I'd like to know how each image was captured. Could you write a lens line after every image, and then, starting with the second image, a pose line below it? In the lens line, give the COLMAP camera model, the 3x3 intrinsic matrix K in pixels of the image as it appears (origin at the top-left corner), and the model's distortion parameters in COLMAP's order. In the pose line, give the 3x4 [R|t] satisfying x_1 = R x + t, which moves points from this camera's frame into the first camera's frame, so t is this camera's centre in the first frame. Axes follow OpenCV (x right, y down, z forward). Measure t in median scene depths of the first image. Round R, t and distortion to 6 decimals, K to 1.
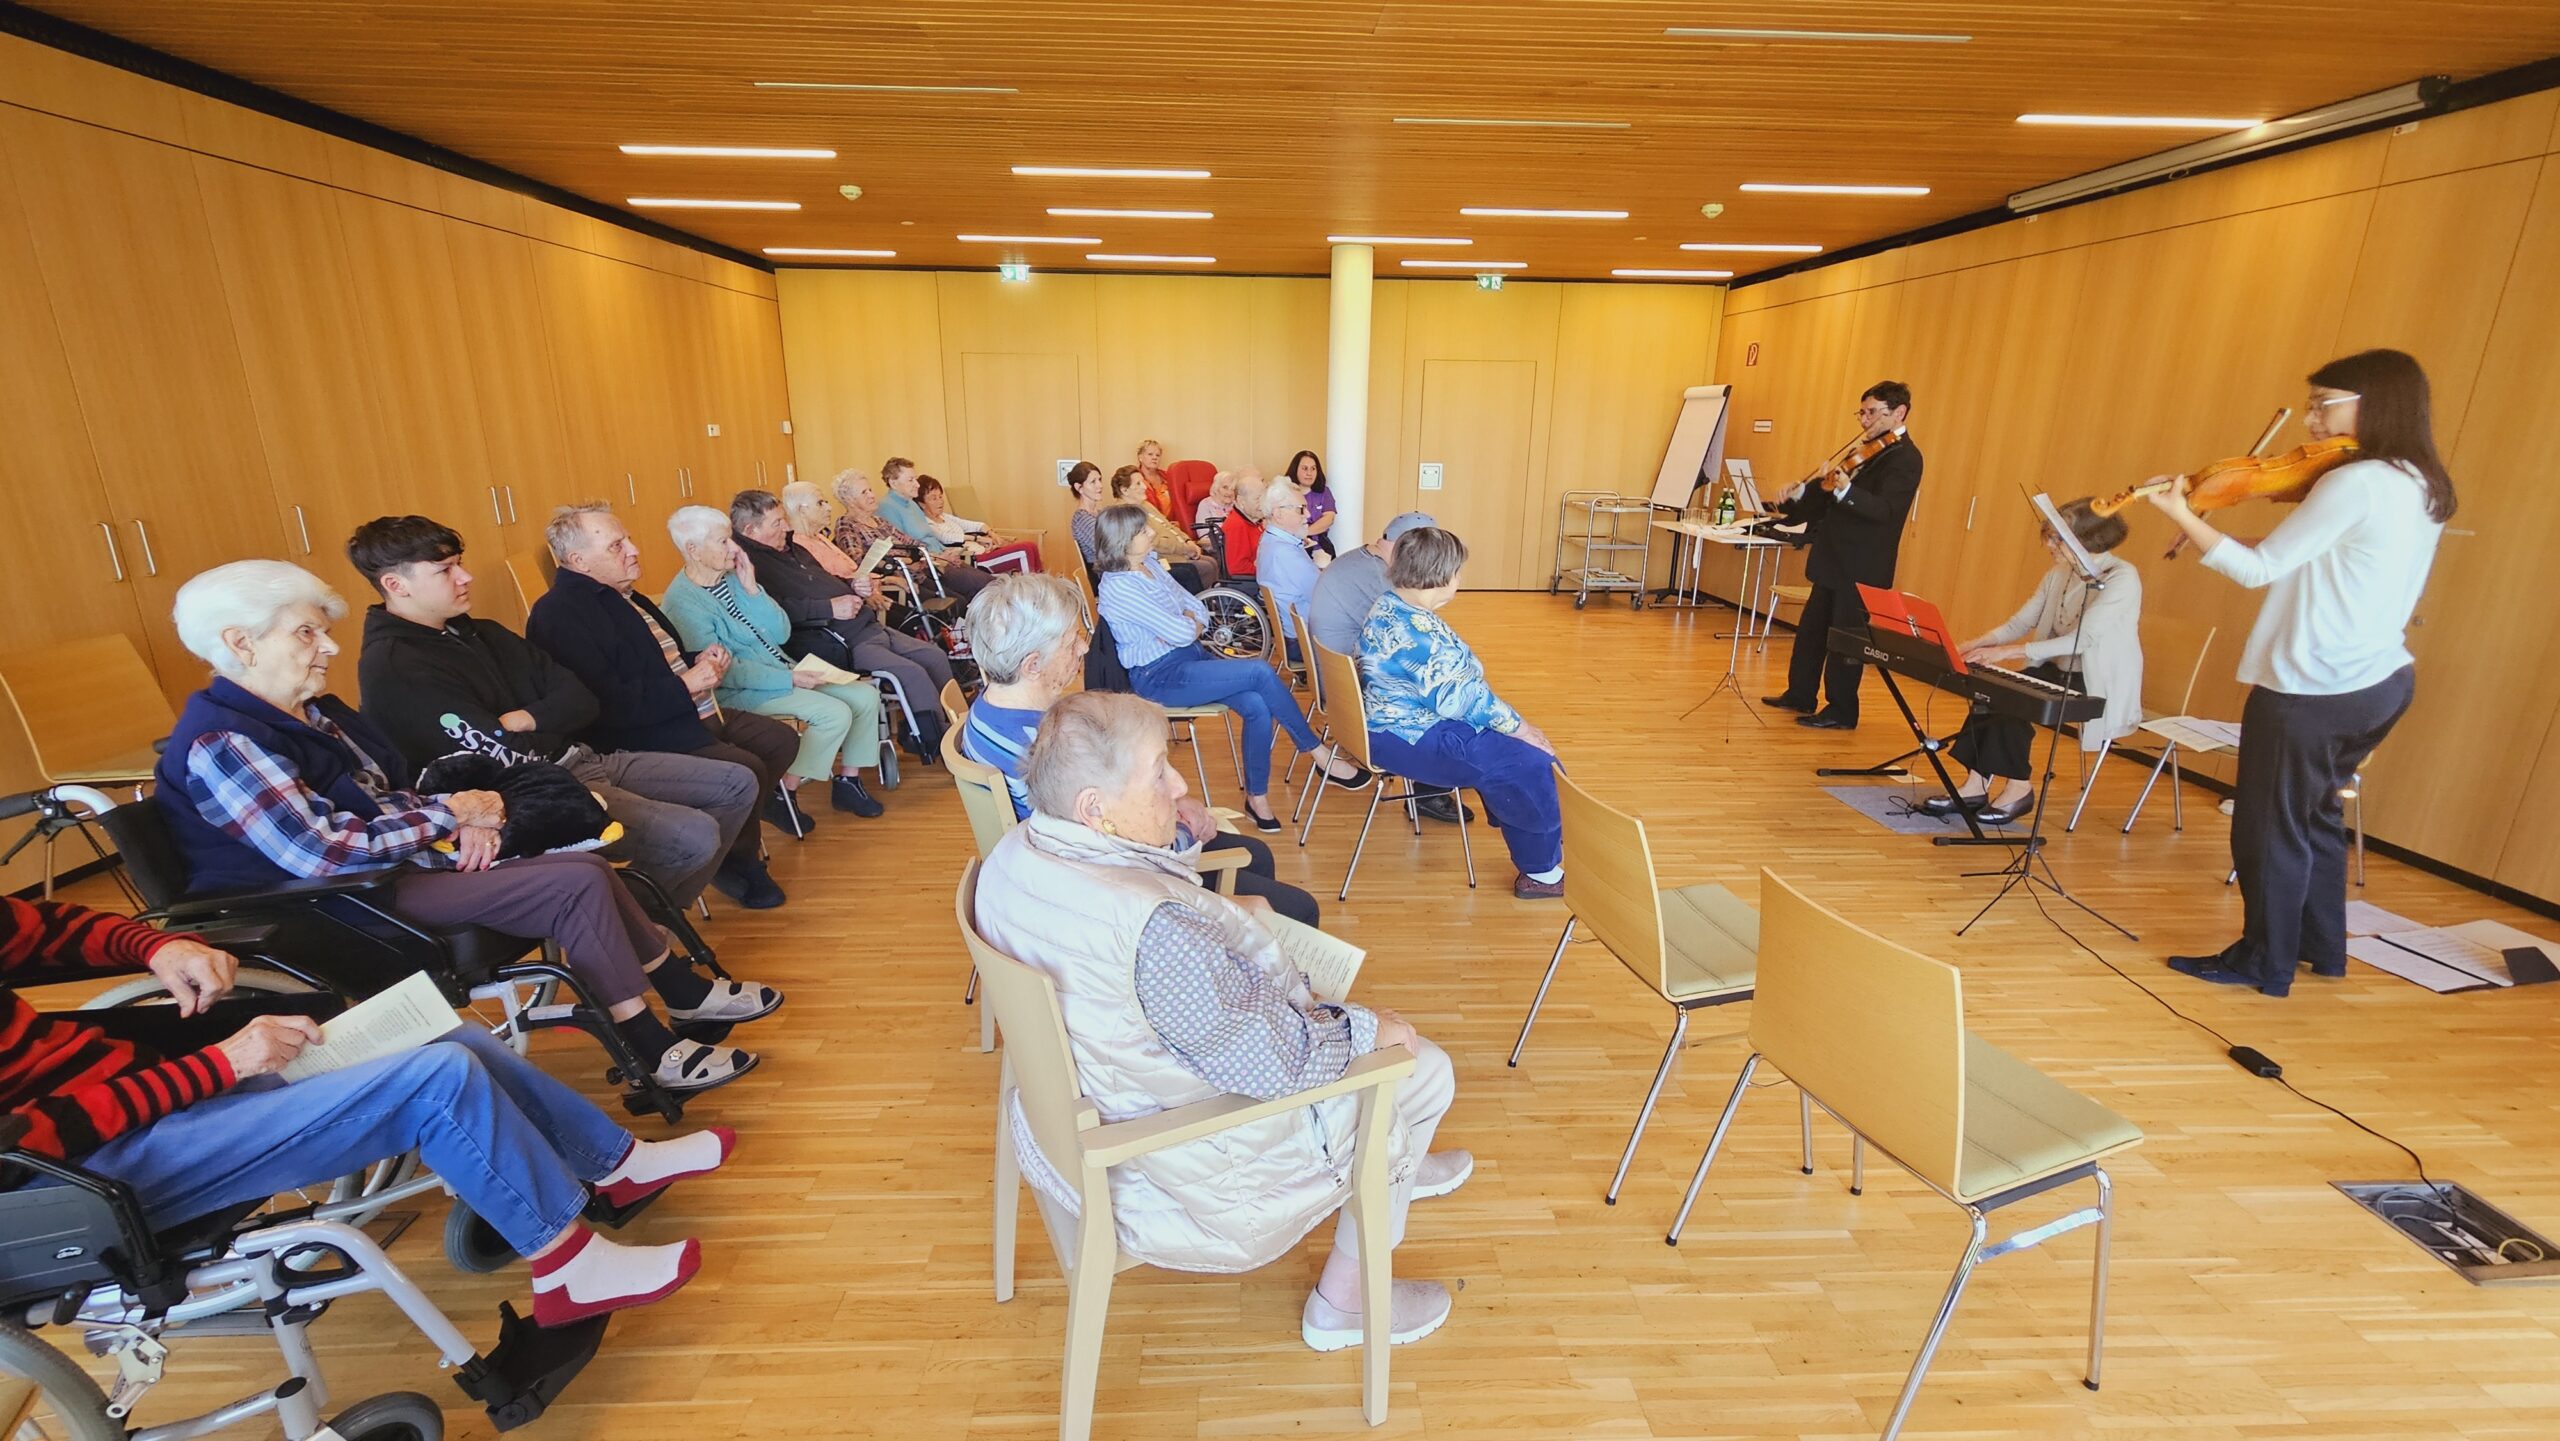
lens RADIAL K [[1053.0, 0, 1278.0], [0, 1053.0, 720.7], [0, 0, 1]] dist [0.008685, -0.000115]
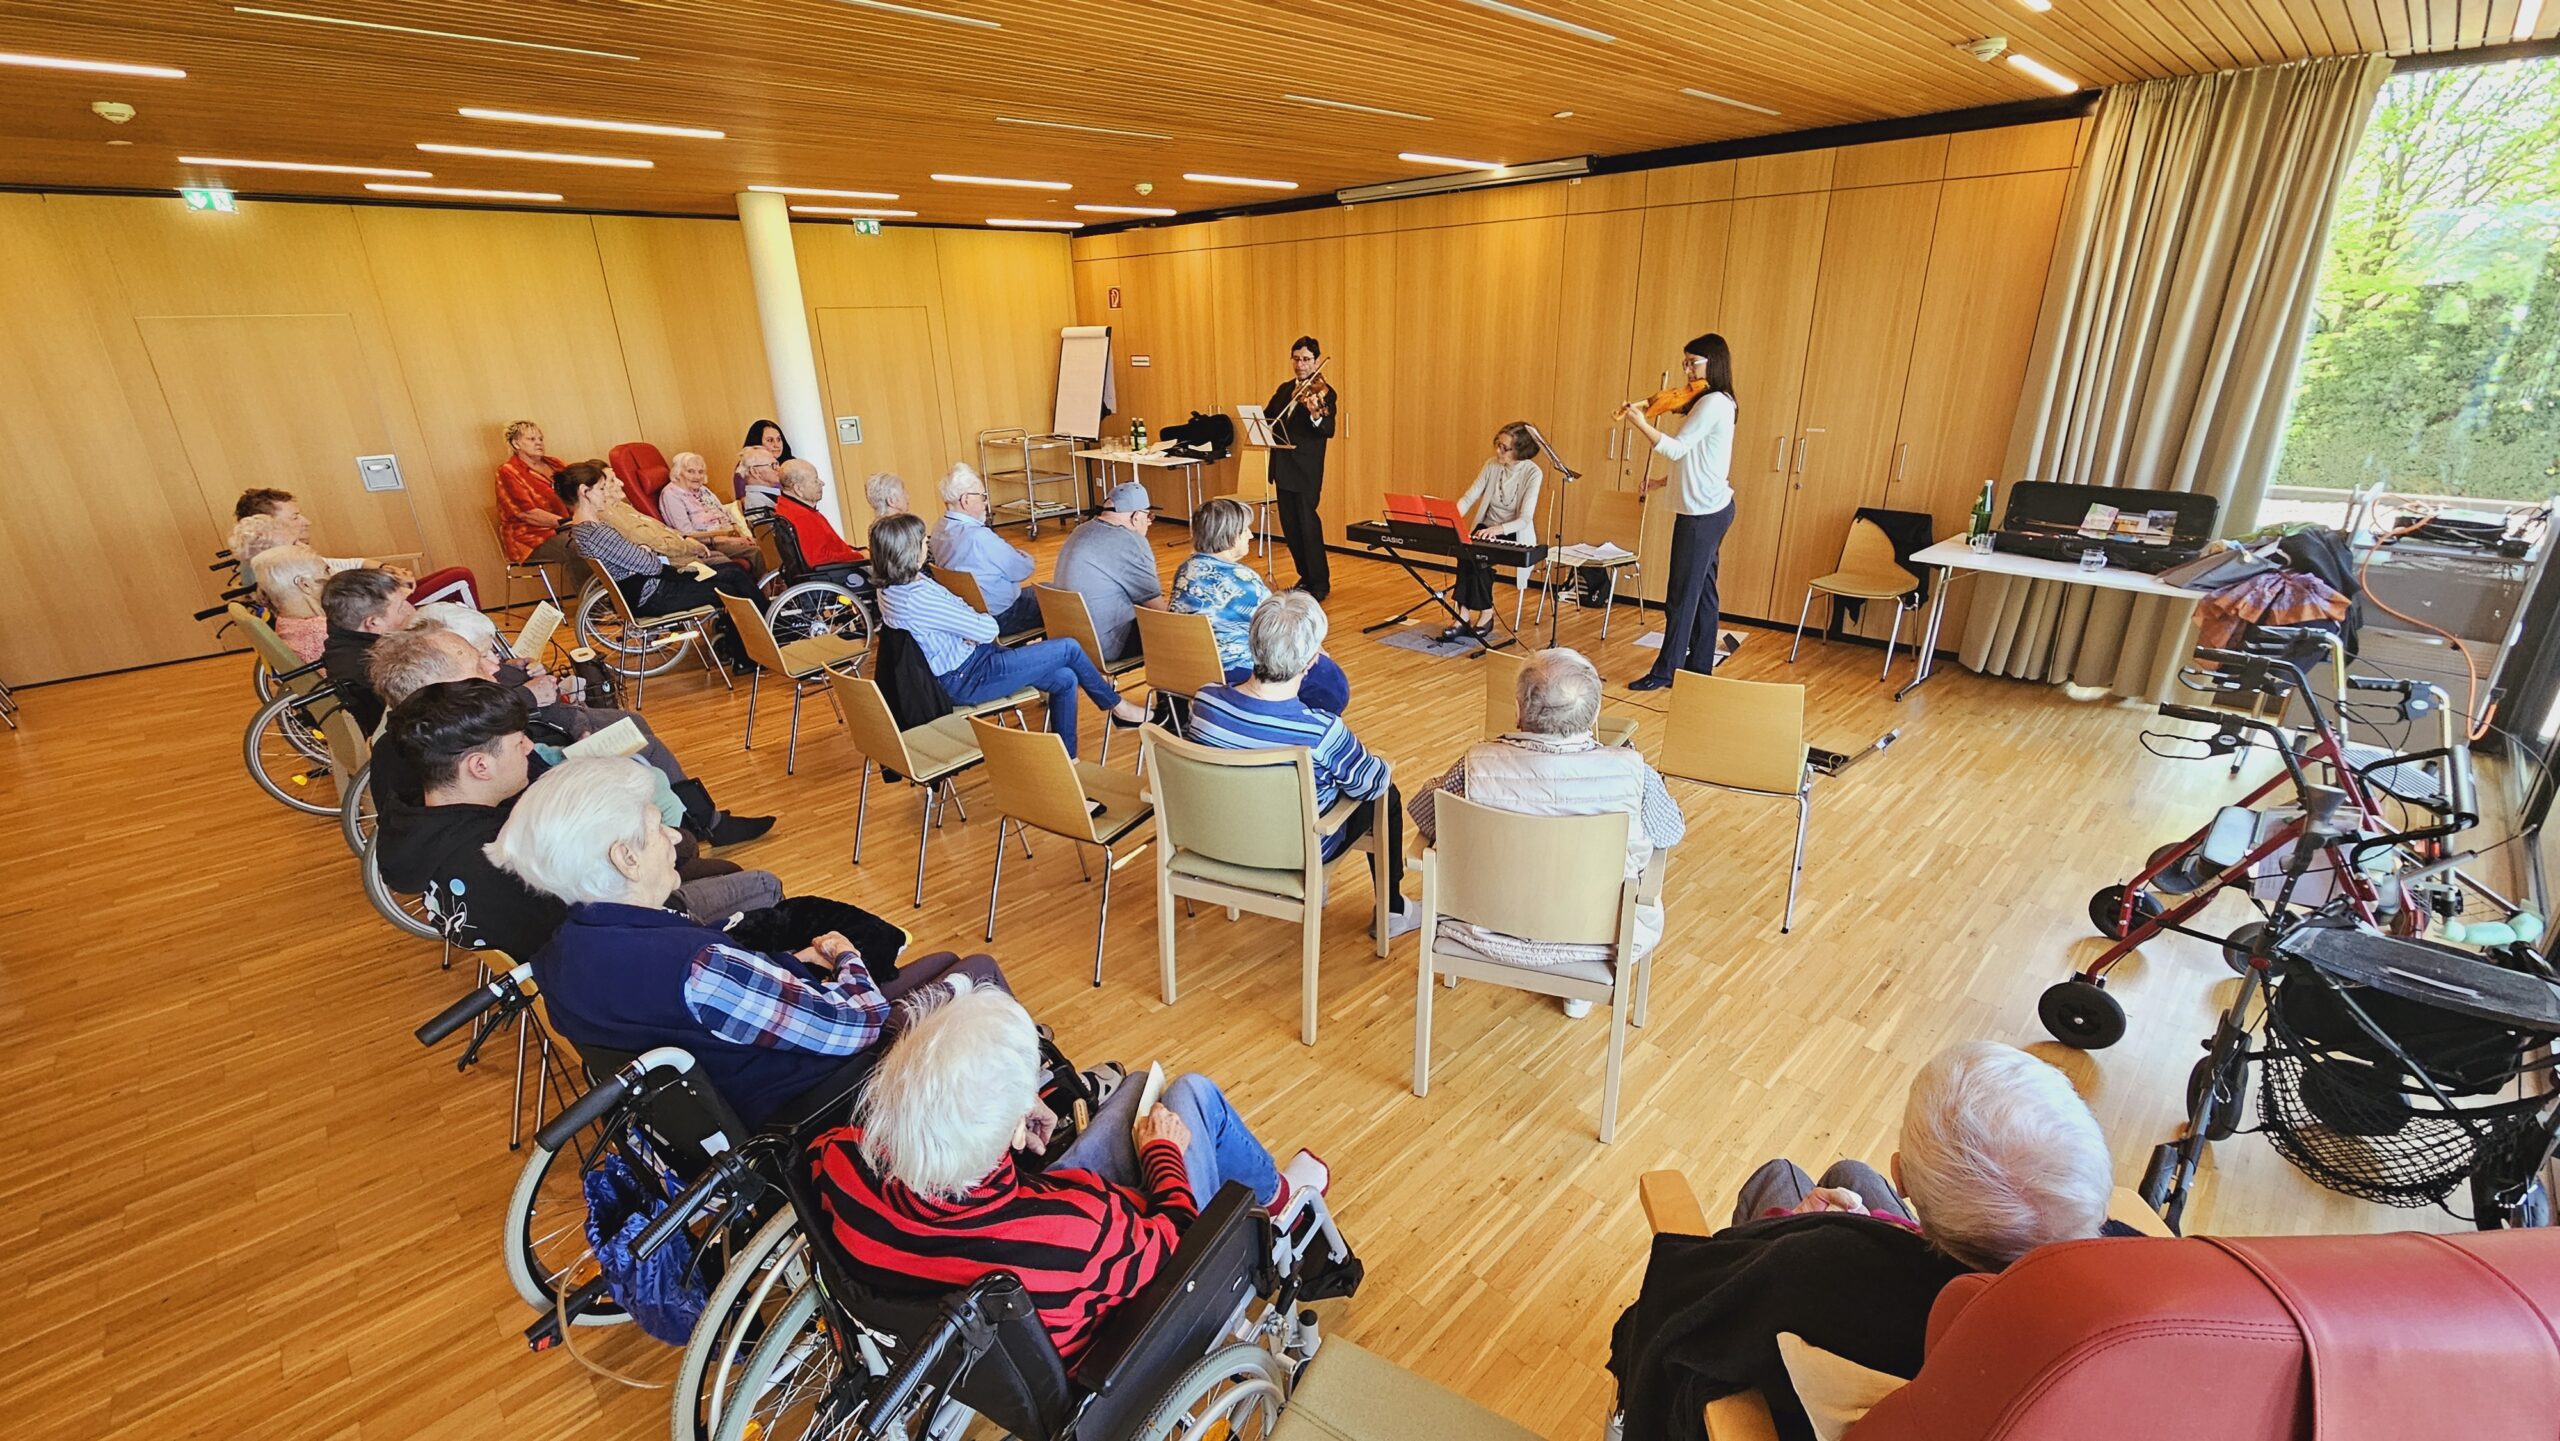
lens RADIAL K [[1053.0, 0, 1279.0], [0, 1053.0, 720.2], [0, 0, 1]] dist [0.008685, -0.000115]
pose [[0.742139, -0.270356, 0.613300, -0.302716], [0.222282, 0.962530, 0.155327, -0.052674], [-0.632314, 0.021051, 0.774426, 0.009258]]
